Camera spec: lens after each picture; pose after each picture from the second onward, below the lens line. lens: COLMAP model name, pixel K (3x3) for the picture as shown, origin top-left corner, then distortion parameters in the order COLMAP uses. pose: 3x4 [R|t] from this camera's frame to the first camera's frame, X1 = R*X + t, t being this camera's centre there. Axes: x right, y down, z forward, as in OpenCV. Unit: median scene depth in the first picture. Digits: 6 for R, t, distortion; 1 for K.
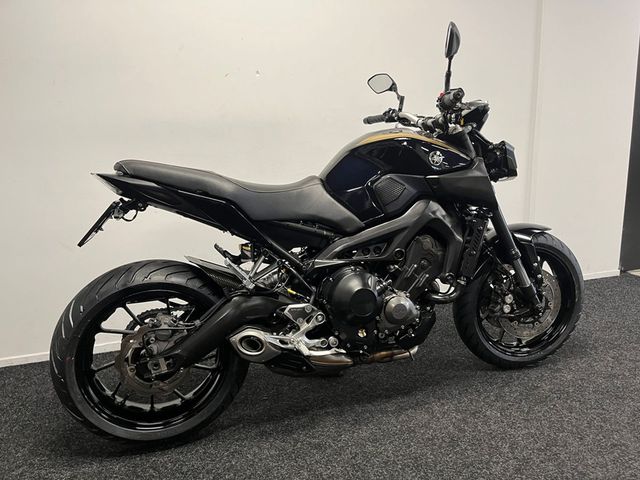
lens RADIAL K [[485.8, 0, 317.3], [0, 485.8, 243.6], [0, 0, 1]] dist [0.076317, -0.103807]
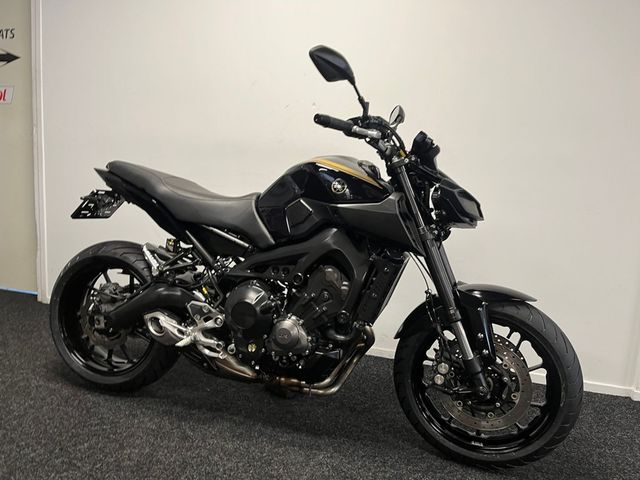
lens RADIAL K [[485.8, 0, 317.3], [0, 485.8, 243.6], [0, 0, 1]] dist [0.076317, -0.103807]
pose [[0.828343, 0.165643, -0.535173, 0.707154], [-0.213588, 0.976512, -0.028350, -0.027694], [0.517907, 0.137790, 0.844267, 0.181501]]
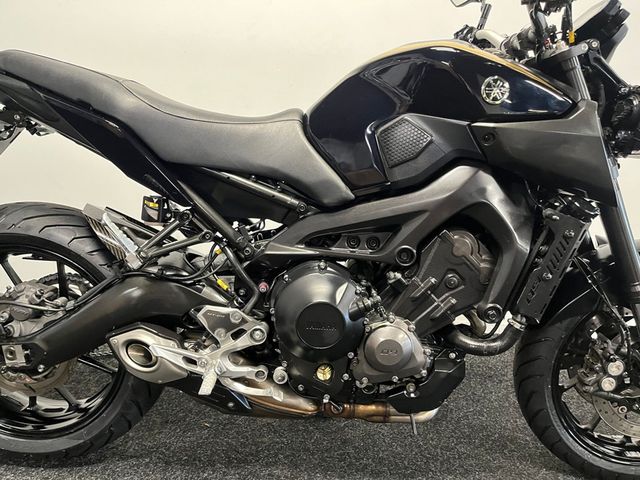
lens RADIAL K [[485.8, 0, 317.3], [0, 485.8, 243.6], [0, 0, 1]] dist [0.076317, -0.103807]
pose [[0.950131, 0.162758, -0.266007, 0.217996], [-0.154354, 0.986628, 0.052347, -0.006149], [0.270970, -0.008677, 0.962549, 0.410479]]
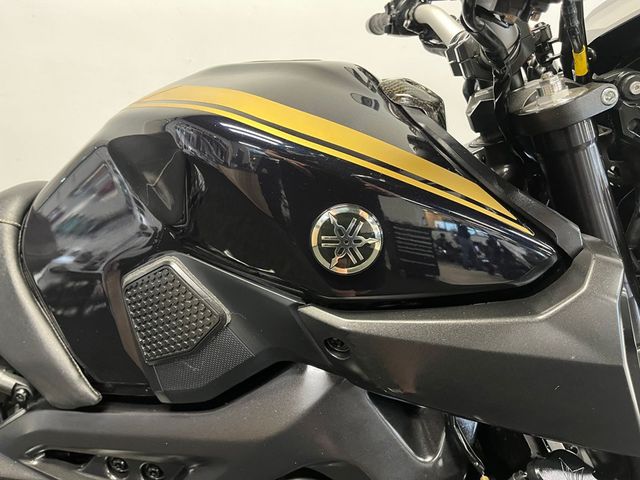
lens RADIAL K [[485.8, 0, 317.3], [0, 485.8, 243.6], [0, 0, 1]] dist [0.076317, -0.103807]
pose [[0.928793, 0.214751, -0.302035, 0.280787], [-0.155533, 0.965622, 0.208287, -0.206322], [0.336381, -0.146479, 0.930264, 0.777147]]
